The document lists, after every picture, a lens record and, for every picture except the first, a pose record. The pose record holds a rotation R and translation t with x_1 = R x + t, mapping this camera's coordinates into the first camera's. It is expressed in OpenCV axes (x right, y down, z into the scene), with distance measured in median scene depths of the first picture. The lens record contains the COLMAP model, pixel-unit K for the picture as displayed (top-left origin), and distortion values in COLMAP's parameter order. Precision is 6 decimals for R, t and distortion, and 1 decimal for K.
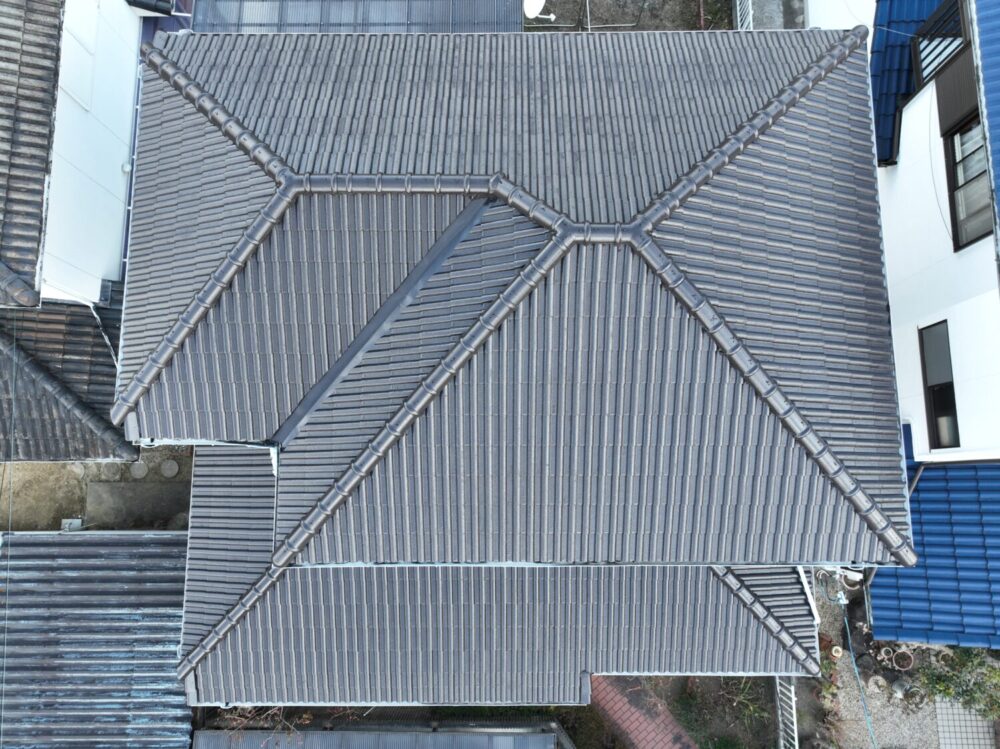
lens RADIAL K [[690.6, 0, 503.0], [0, 690.6, 375.8], [0, 0, 1]] dist [0.005101, 0.003625]
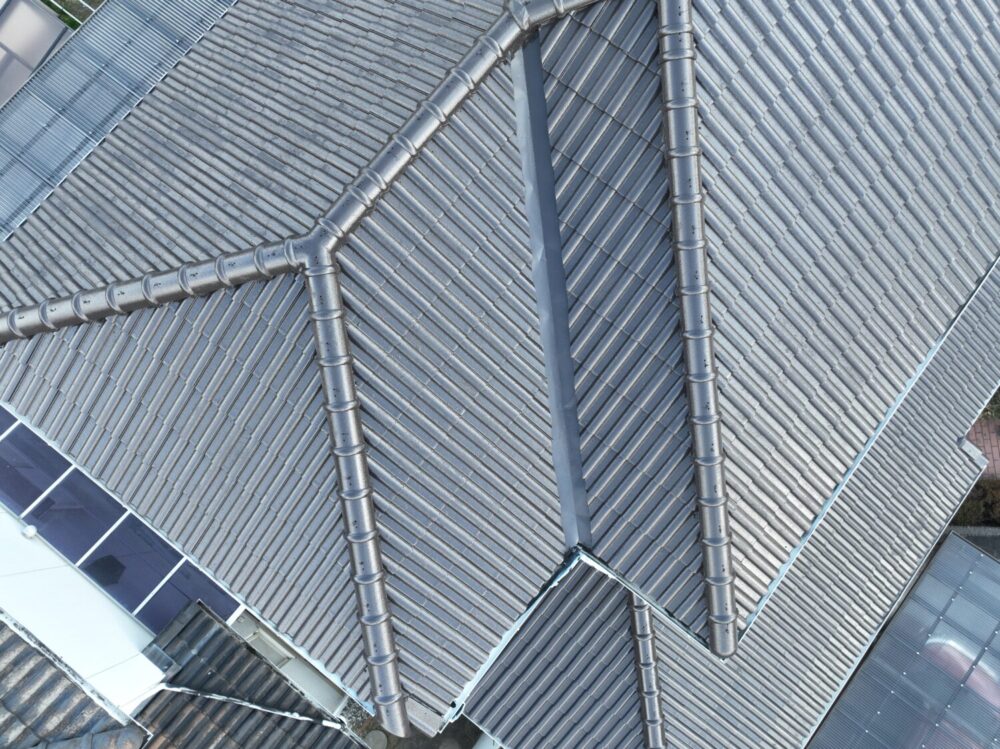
lens RADIAL K [[690.6, 0, 503.0], [0, 690.6, 375.8], [0, 0, 1]] dist [0.005101, 0.003625]
pose [[0.616158, -0.774440, 0.143503, -0.268658], [0.775750, 0.628228, 0.059512, -0.081691], [-0.136241, 0.074654, 0.987859, 0.270025]]
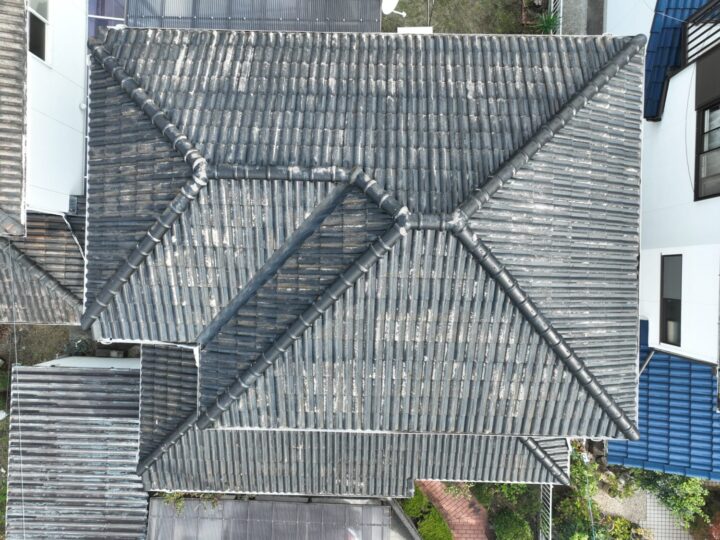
lens RADIAL K [[497.2, 0, 362.2], [0, 497.2, 271.0], [0, 0, 1]] dist [0.005101, 0.003625]
pose [[0.999674, 0.024943, -0.005458, 0.009723], [-0.023860, 0.988672, 0.148181, -0.168233], [0.009092, -0.148002, 0.988945, 0.007560]]
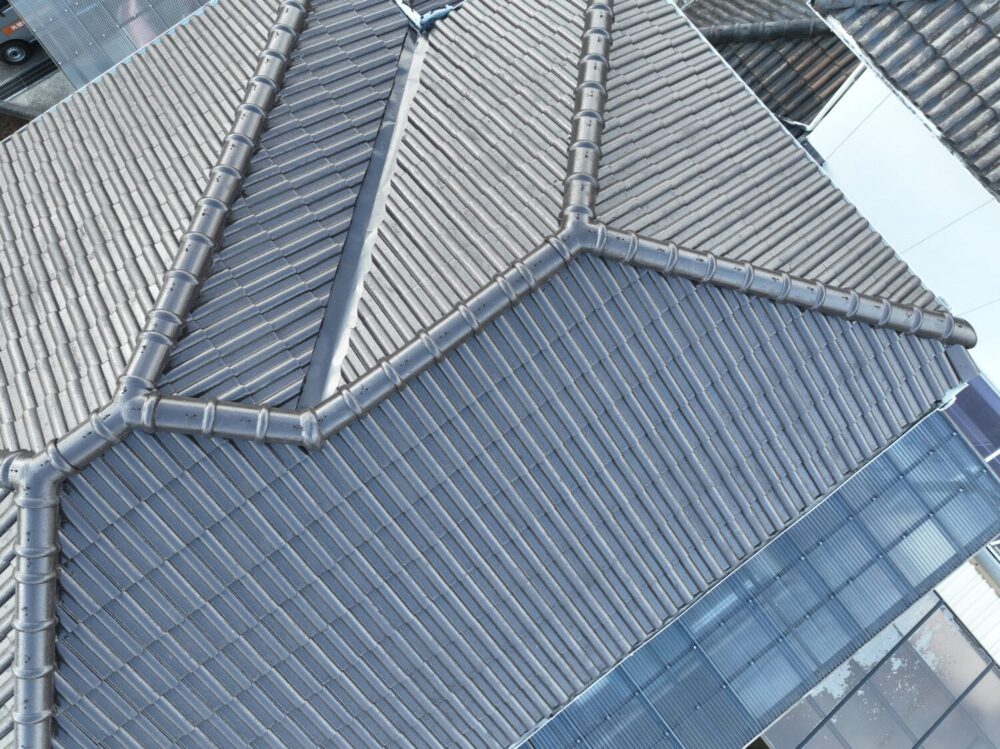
lens RADIAL K [[678.9, 0, 510.3], [0, 678.9, 375.4], [0, 0, 1]] dist [0.014492, 0.001292]
pose [[-0.795245, 0.601159, -0.078697, -0.094191], [-0.597277, -0.754501, 0.272008, -0.358606], [0.104143, 0.263317, 0.959072, 0.310293]]
